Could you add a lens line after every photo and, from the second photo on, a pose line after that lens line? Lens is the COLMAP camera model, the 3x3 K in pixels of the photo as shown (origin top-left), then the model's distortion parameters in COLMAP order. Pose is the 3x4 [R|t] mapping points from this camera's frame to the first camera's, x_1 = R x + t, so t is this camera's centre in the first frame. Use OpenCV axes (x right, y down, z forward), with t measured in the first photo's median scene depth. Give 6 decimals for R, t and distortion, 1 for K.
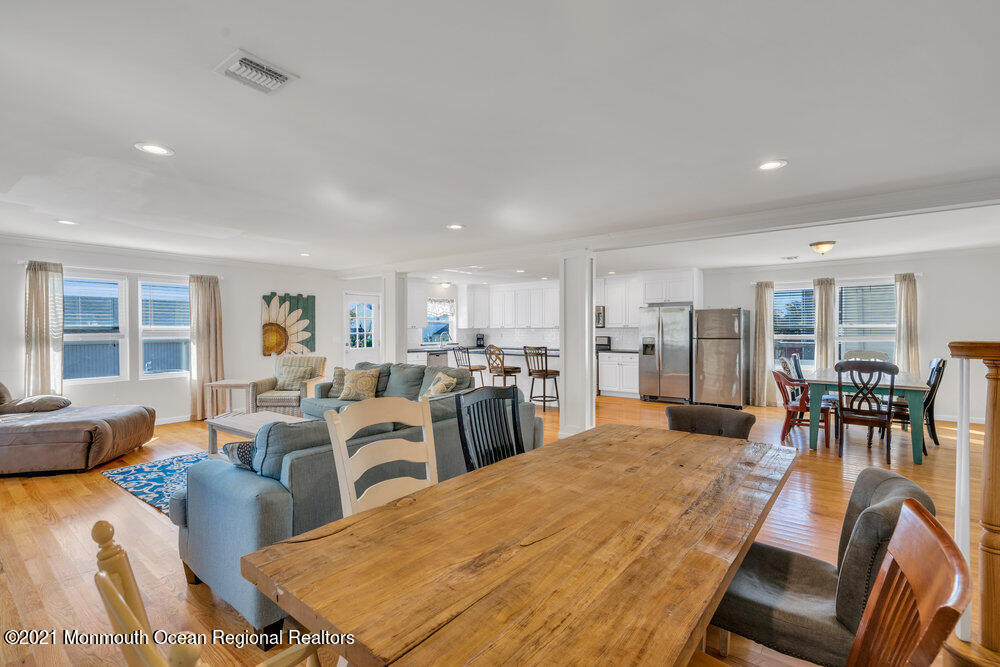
lens RADIAL K [[459.2, 0, 505.2], [0, 459.2, 331.9], [0, 0, 1]] dist [-0.003994, 0.001858]
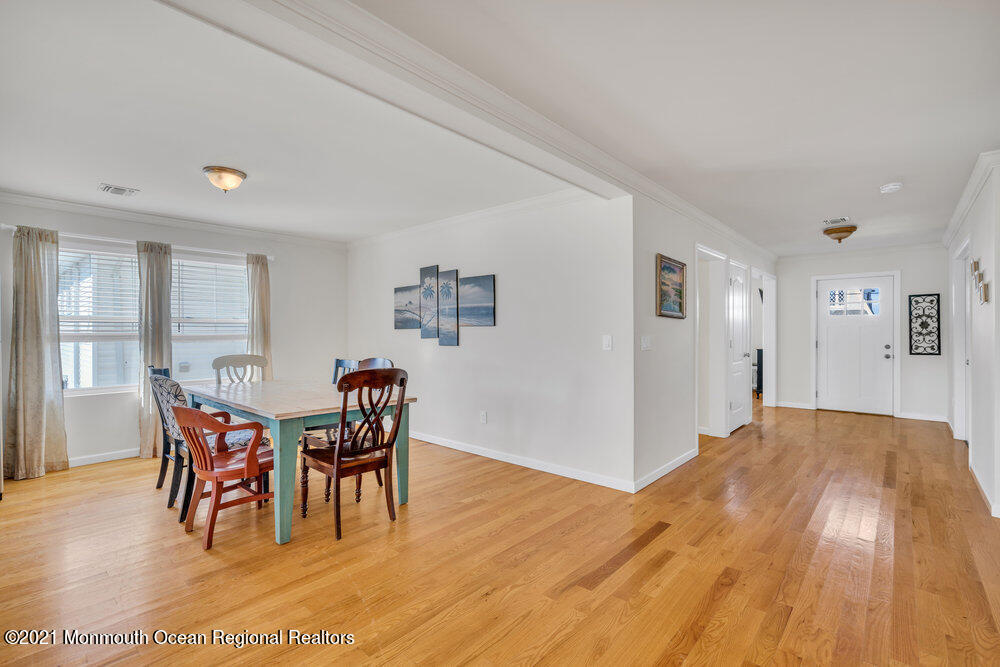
lens RADIAL K [[459.2, 0, 501.1], [0, 459.2, 332.8], [0, 0, 1]] dist [-0.003994, 0.001858]
pose [[0.064730, -0.000122, 0.997903, 0.102058], [0.007757, 0.999970, -0.000381, 0.009149], [-0.997873, 0.007765, 0.064729, 0.455553]]
